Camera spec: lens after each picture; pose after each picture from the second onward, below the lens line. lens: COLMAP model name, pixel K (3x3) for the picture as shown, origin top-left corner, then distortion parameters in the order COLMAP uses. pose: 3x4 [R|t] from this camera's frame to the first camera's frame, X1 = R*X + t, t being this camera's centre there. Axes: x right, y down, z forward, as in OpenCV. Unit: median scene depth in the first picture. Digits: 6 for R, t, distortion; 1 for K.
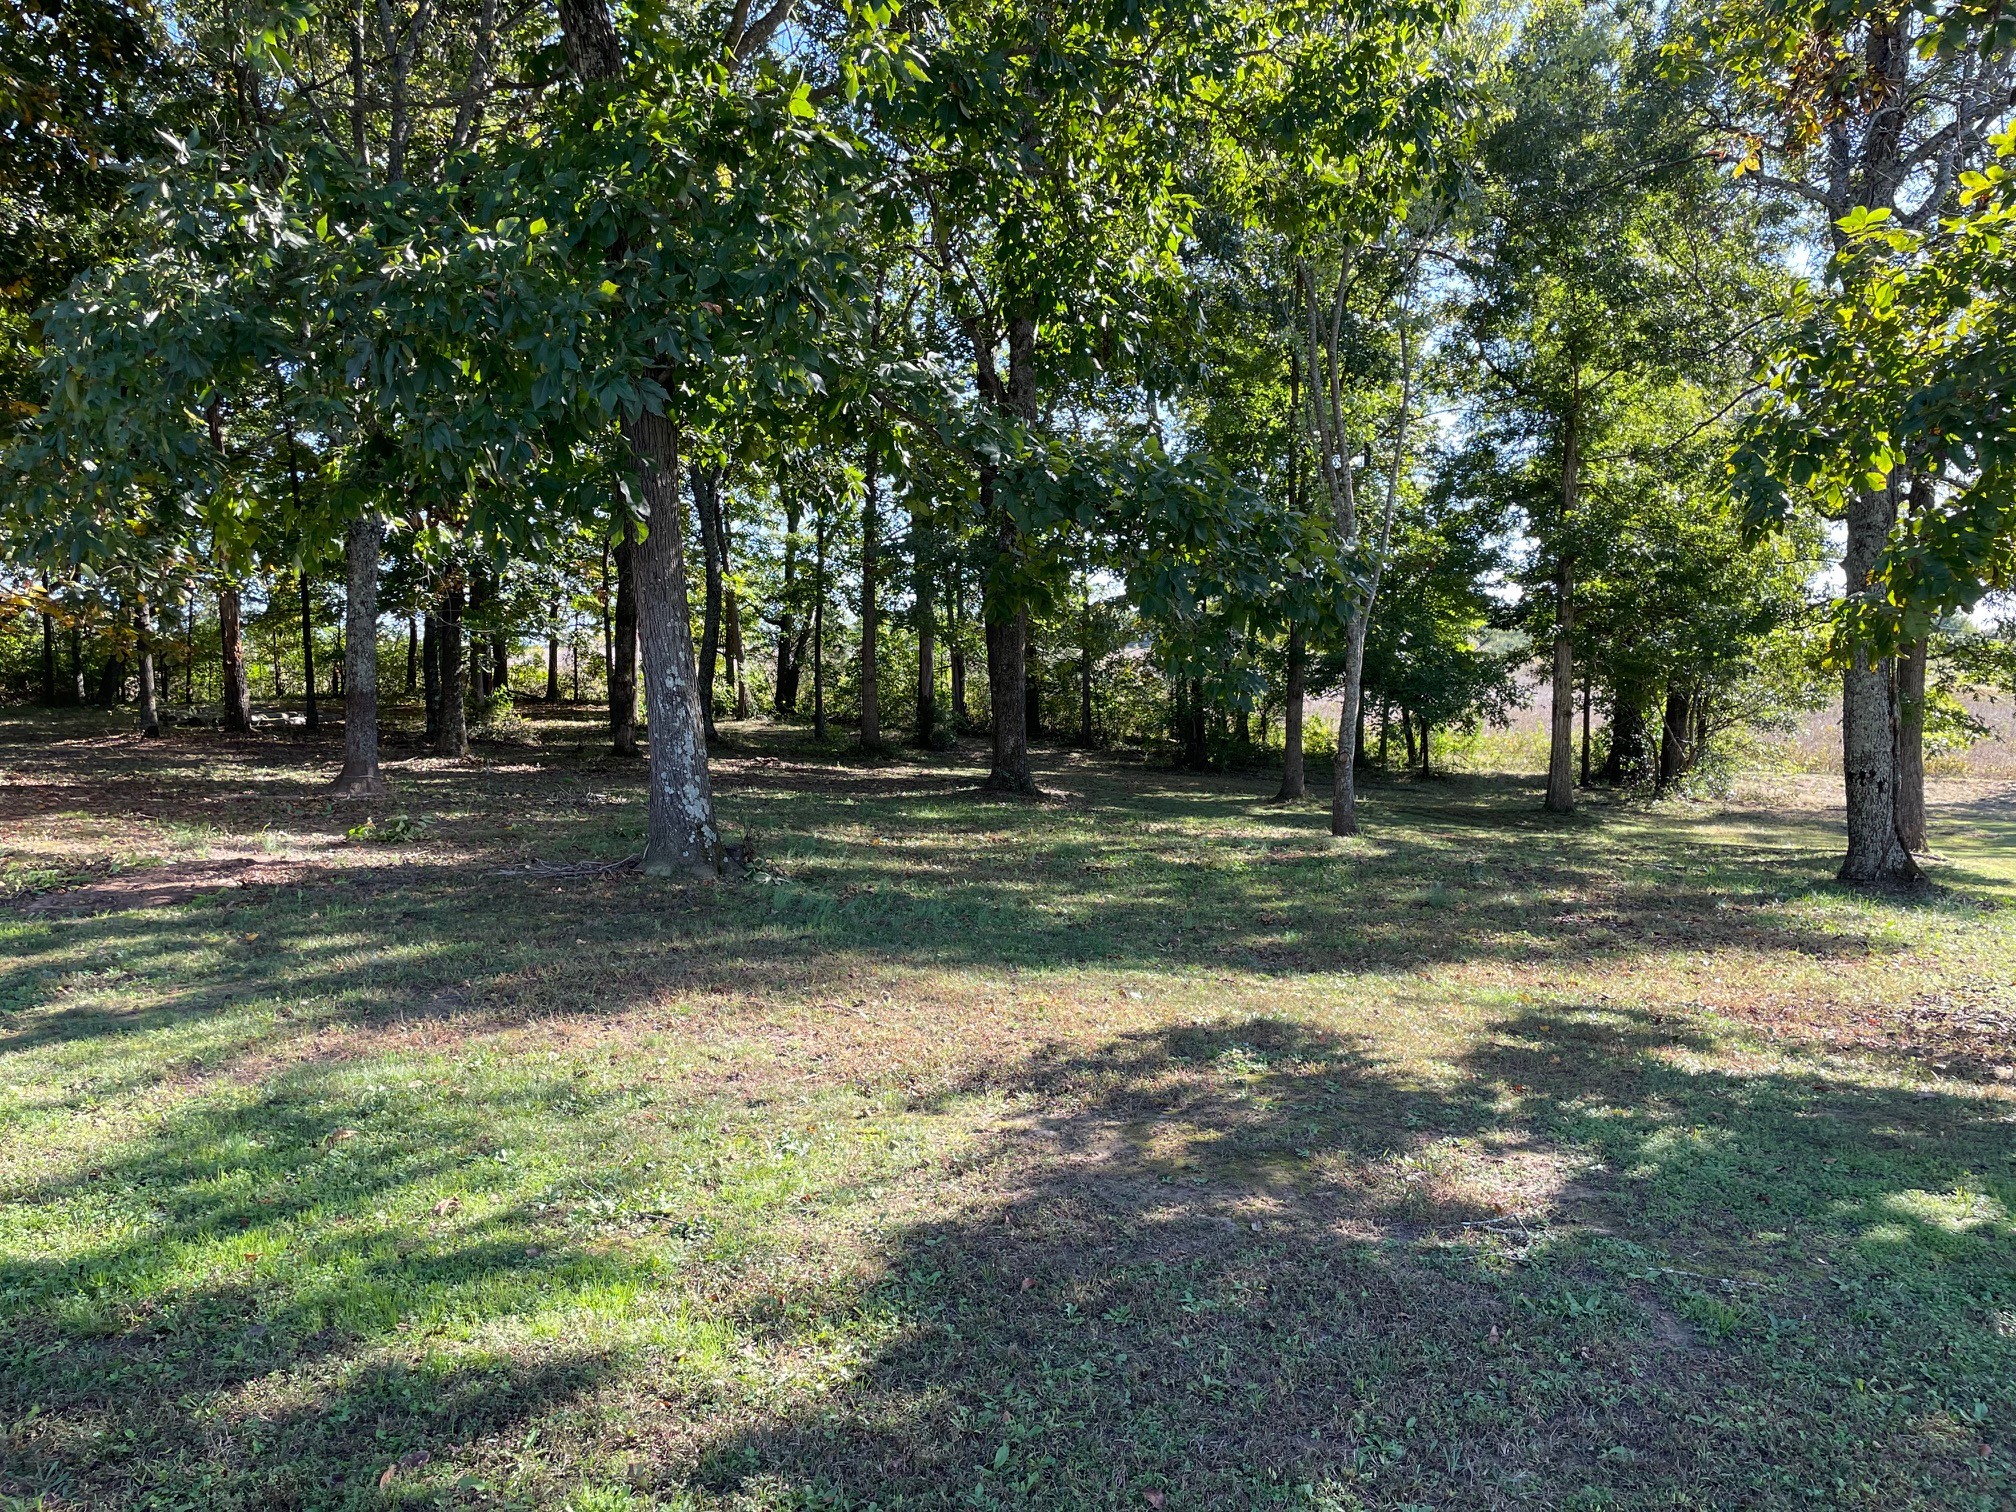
lens RADIAL K [[1526.4, 0, 1008.0], [0, 1526.4, 756.0], [0, 0, 1]] dist [0.082064, -0.114544]
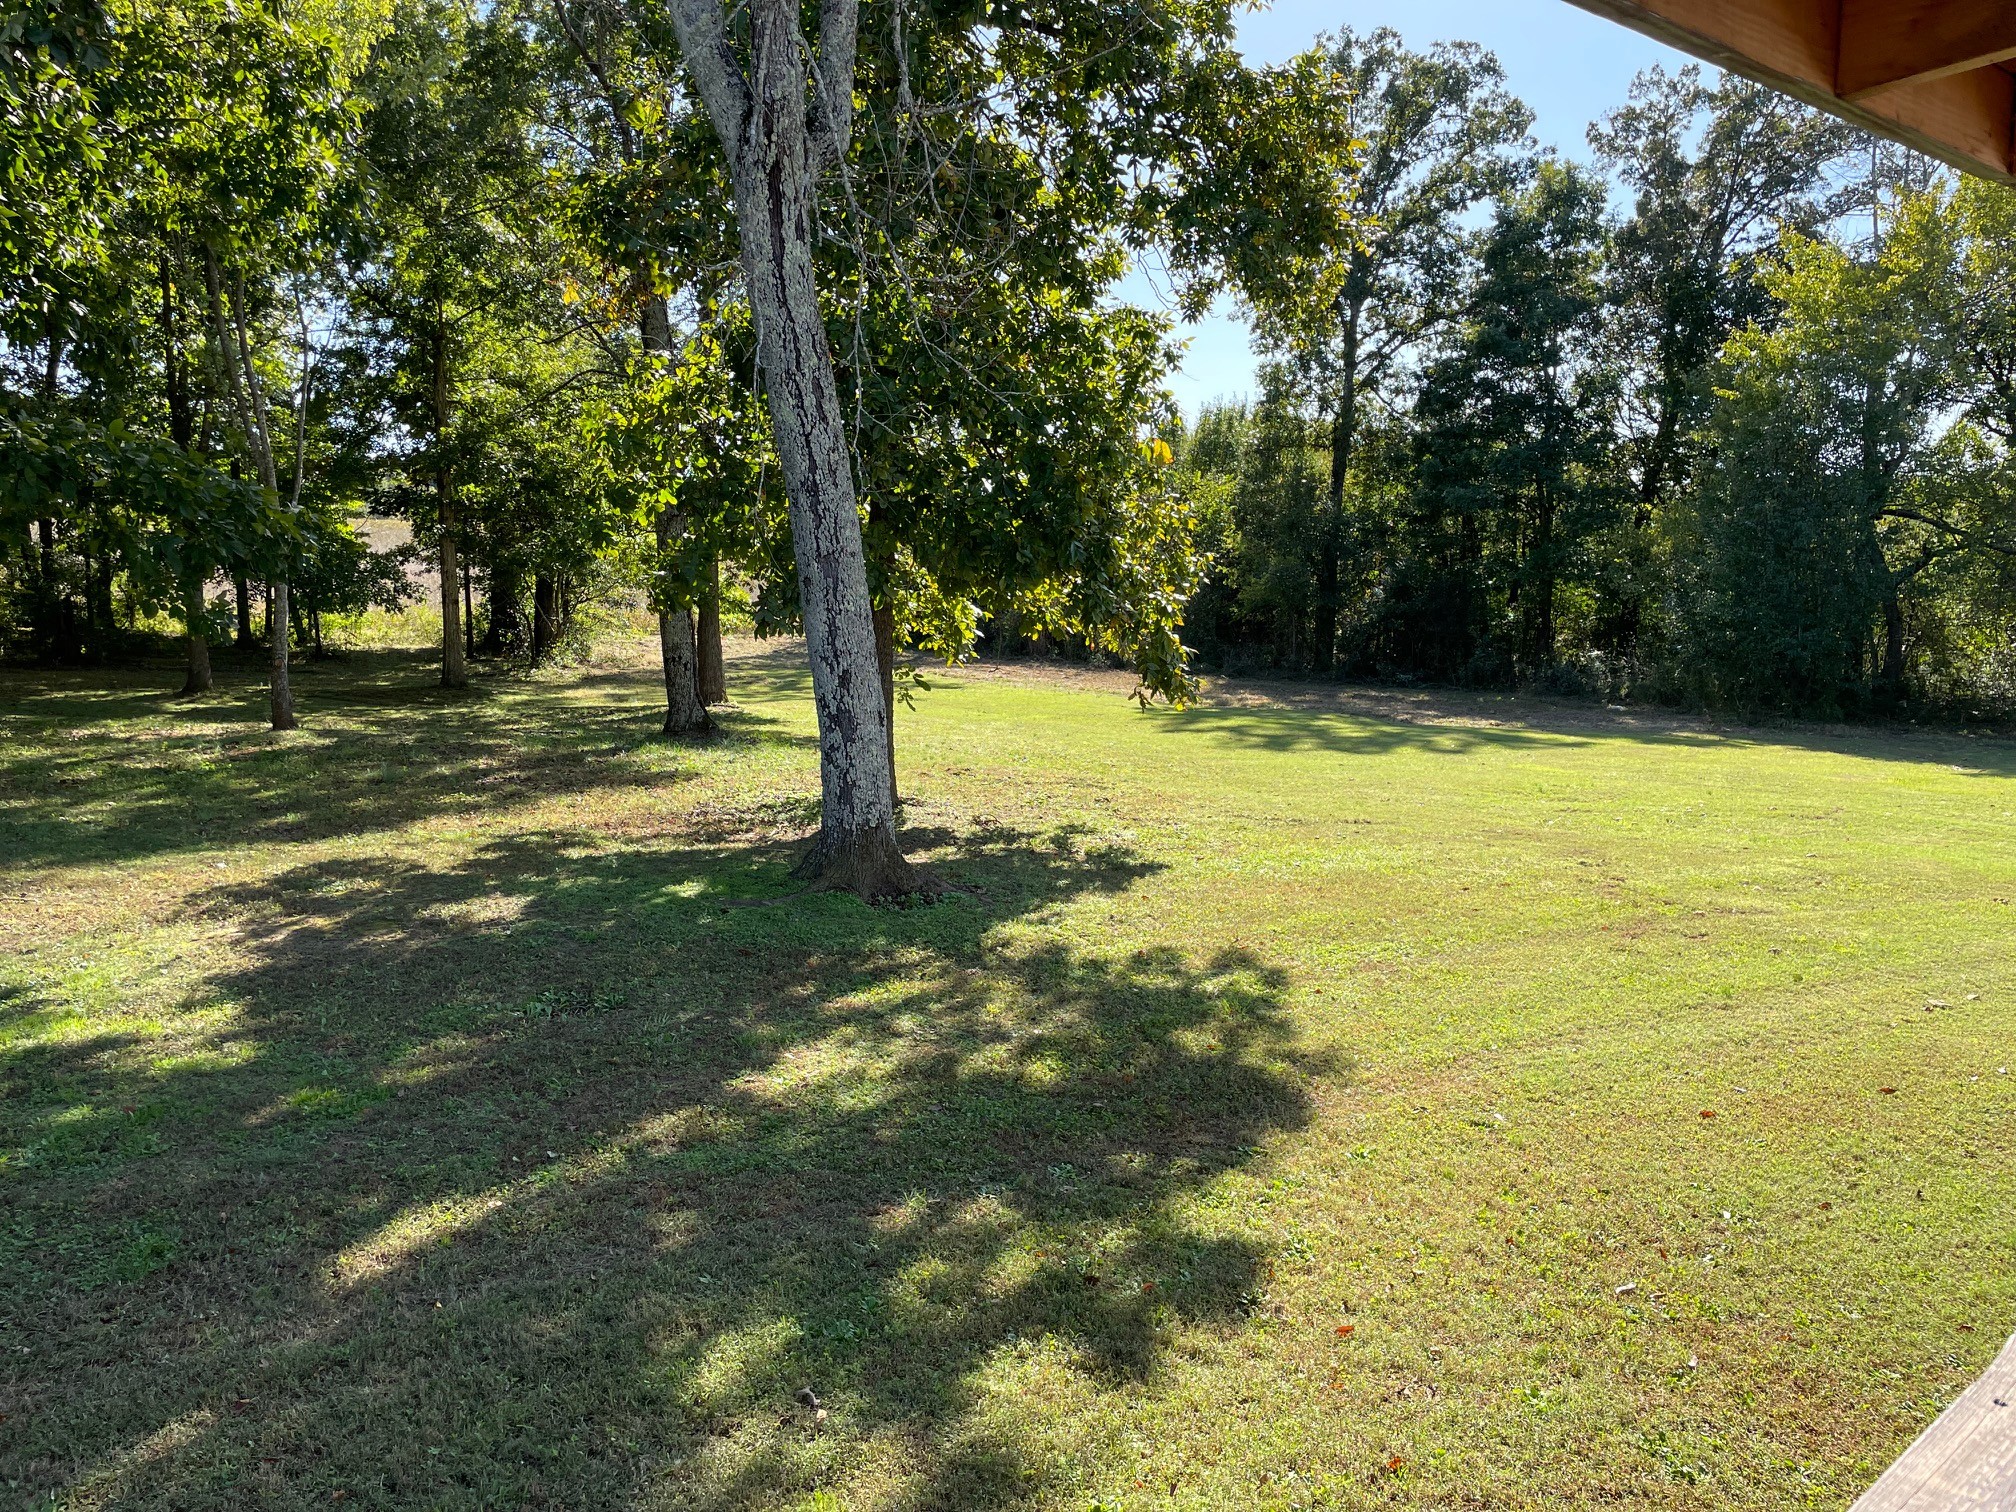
lens RADIAL K [[1526.4, 0, 1008.0], [0, 1526.4, 756.0], [0, 0, 1]] dist [0.082064, -0.114544]
pose [[0.763657, -0.096628, 0.638350, -0.092744], [0.036755, 0.993640, 0.106439, -0.026796], [-0.644575, -0.057821, 0.762351, -0.208222]]
